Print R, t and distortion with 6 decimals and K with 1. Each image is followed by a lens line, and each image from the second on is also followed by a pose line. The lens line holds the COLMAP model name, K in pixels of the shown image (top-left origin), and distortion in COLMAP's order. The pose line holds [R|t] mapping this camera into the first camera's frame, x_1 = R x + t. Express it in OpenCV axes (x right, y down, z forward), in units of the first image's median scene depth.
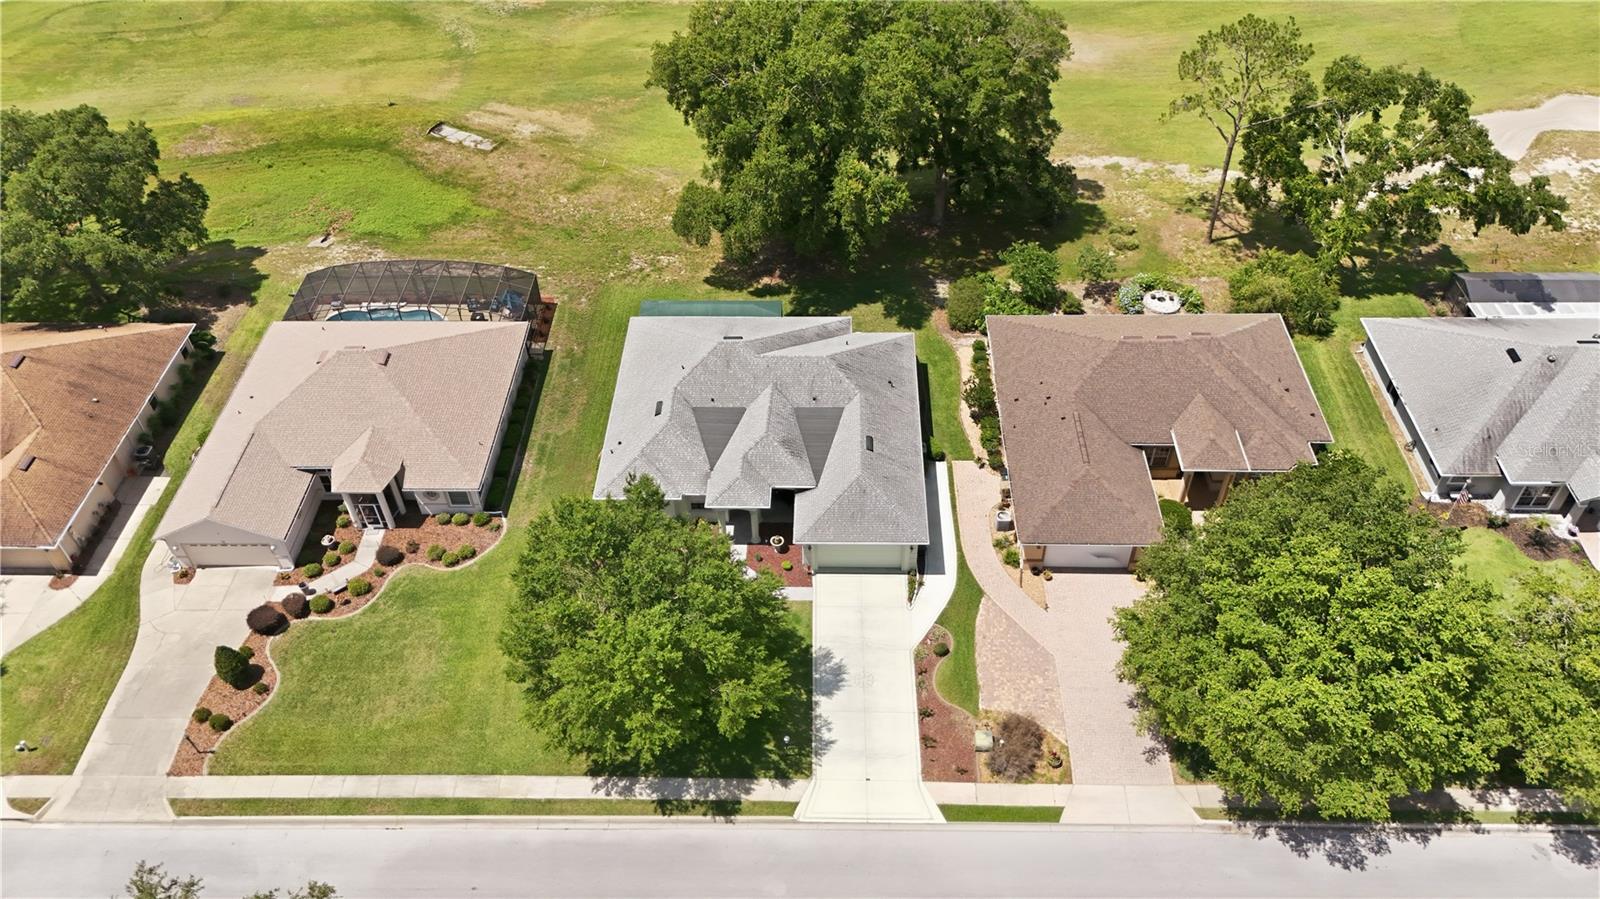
lens RADIAL K [[1183.1, 0, 801.6], [0, 1183.1, 454.2], [0, 0, 1]] dist [0.025892, -0.018207]
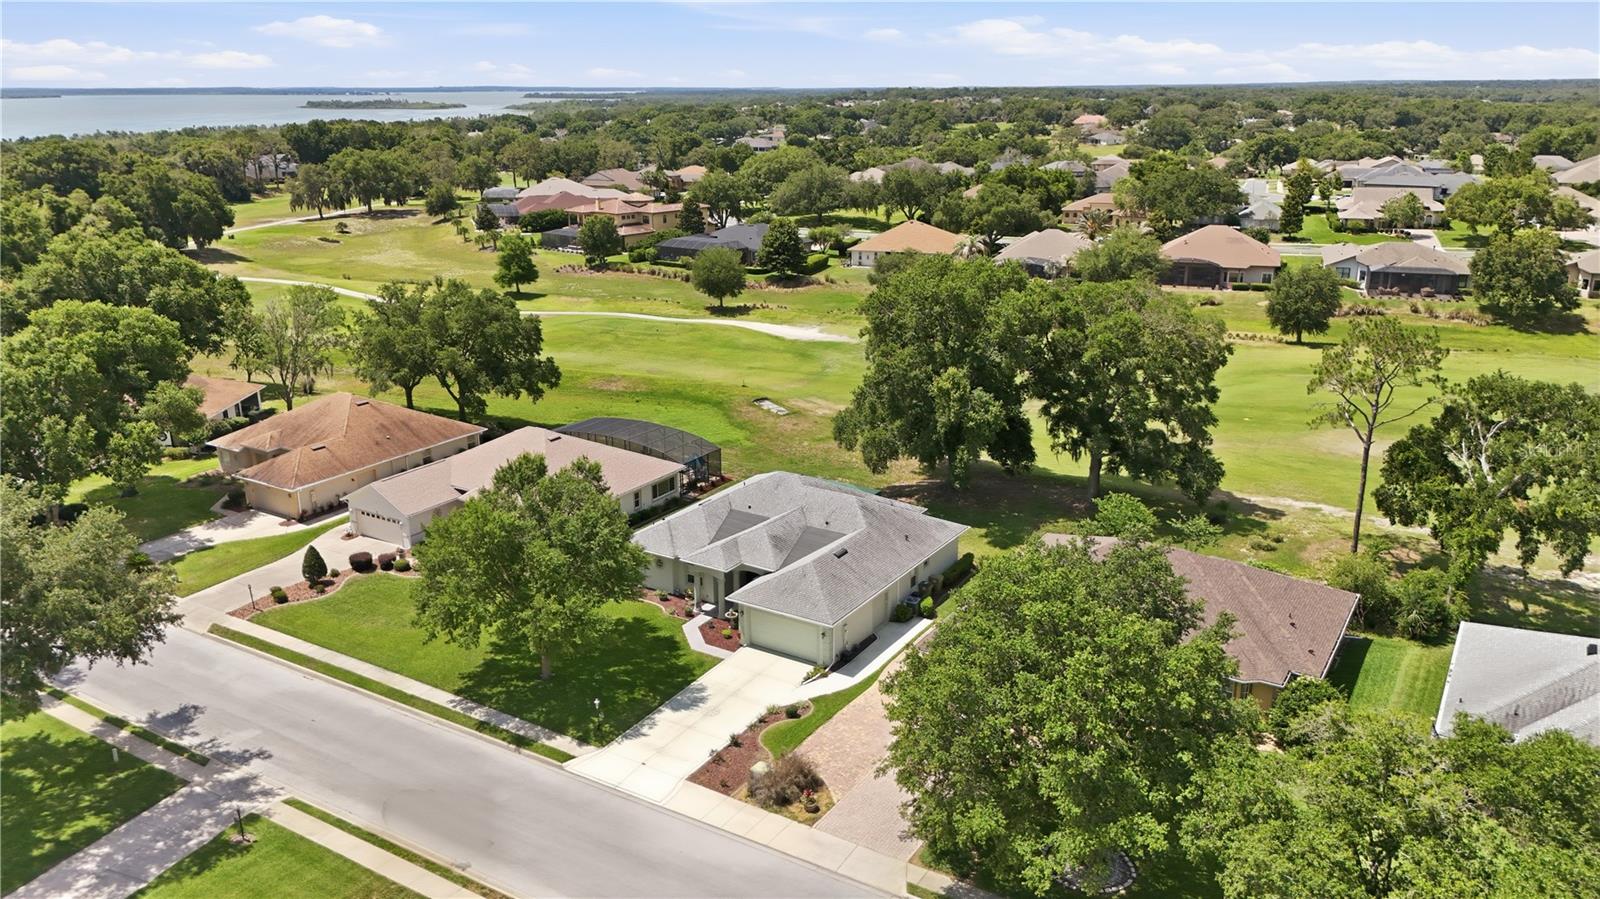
lens RADIAL K [[1183.1, 0, 805.8], [0, 1183.1, 448.0], [0, 0, 1]] dist [0.025892, -0.018207]
pose [[0.857210, 0.159924, -0.489505, 0.551999], [-0.366714, 0.856924, -0.362218, 0.316226], [0.361541, 0.490005, 0.793210, 0.098112]]
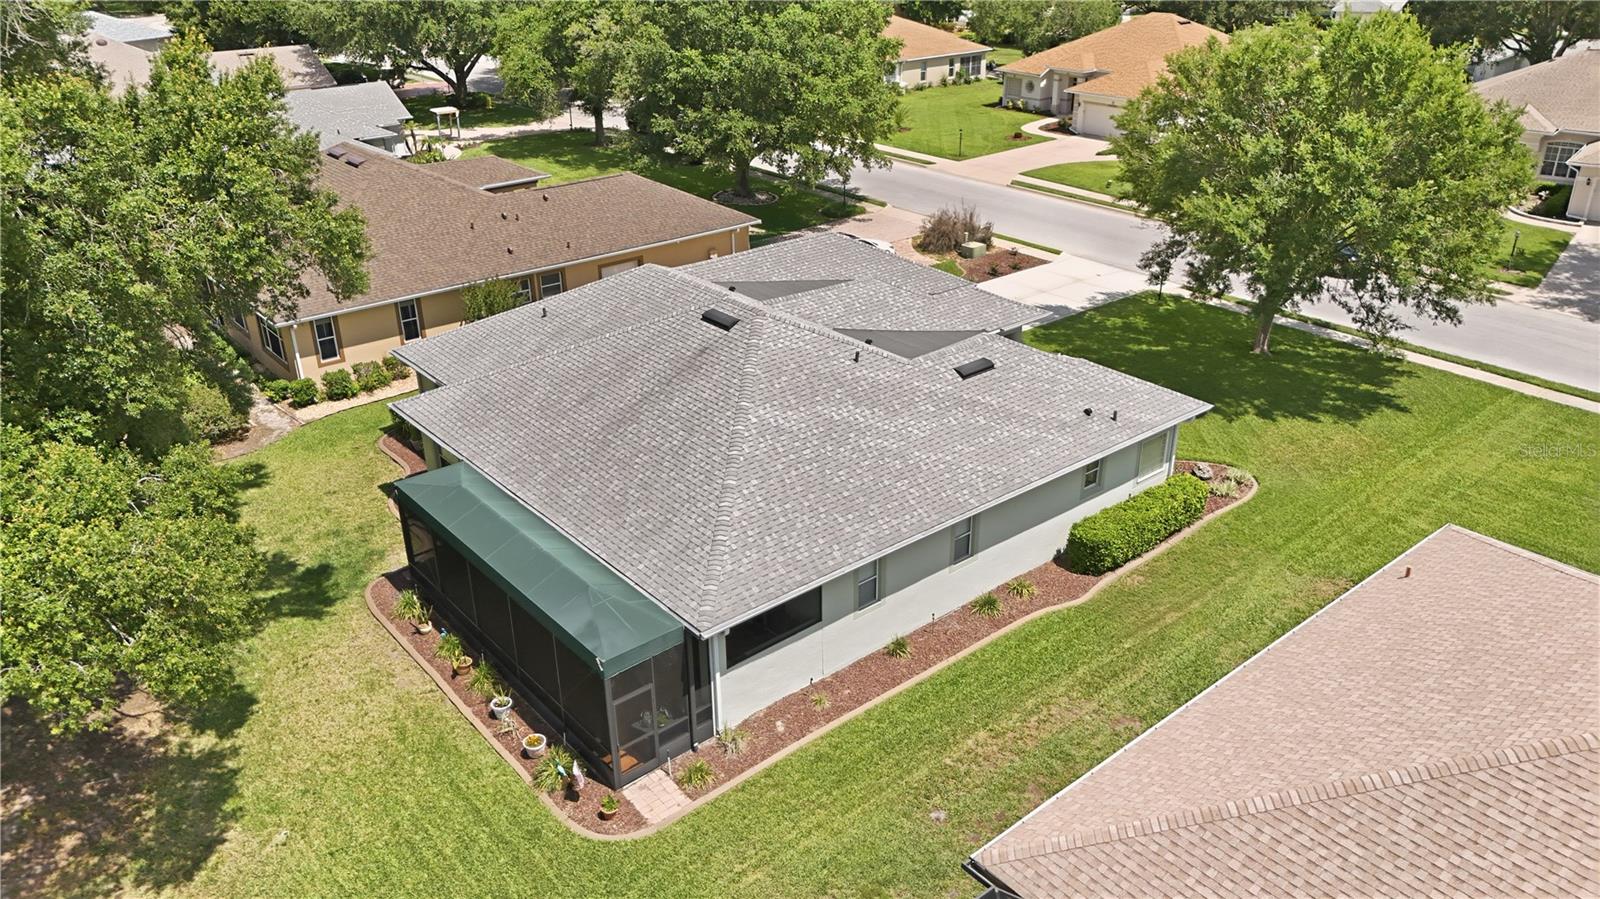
lens RADIAL K [[1183.1, 0, 805.8], [0, 1183.1, 442.8], [0, 0, 1]] dist [0.025892, -0.018207]
pose [[-0.660605, -0.297796, 0.689144, -0.408955], [0.541667, 0.446524, 0.712189, -0.389529], [-0.519806, 0.843762, -0.133670, 1.186240]]
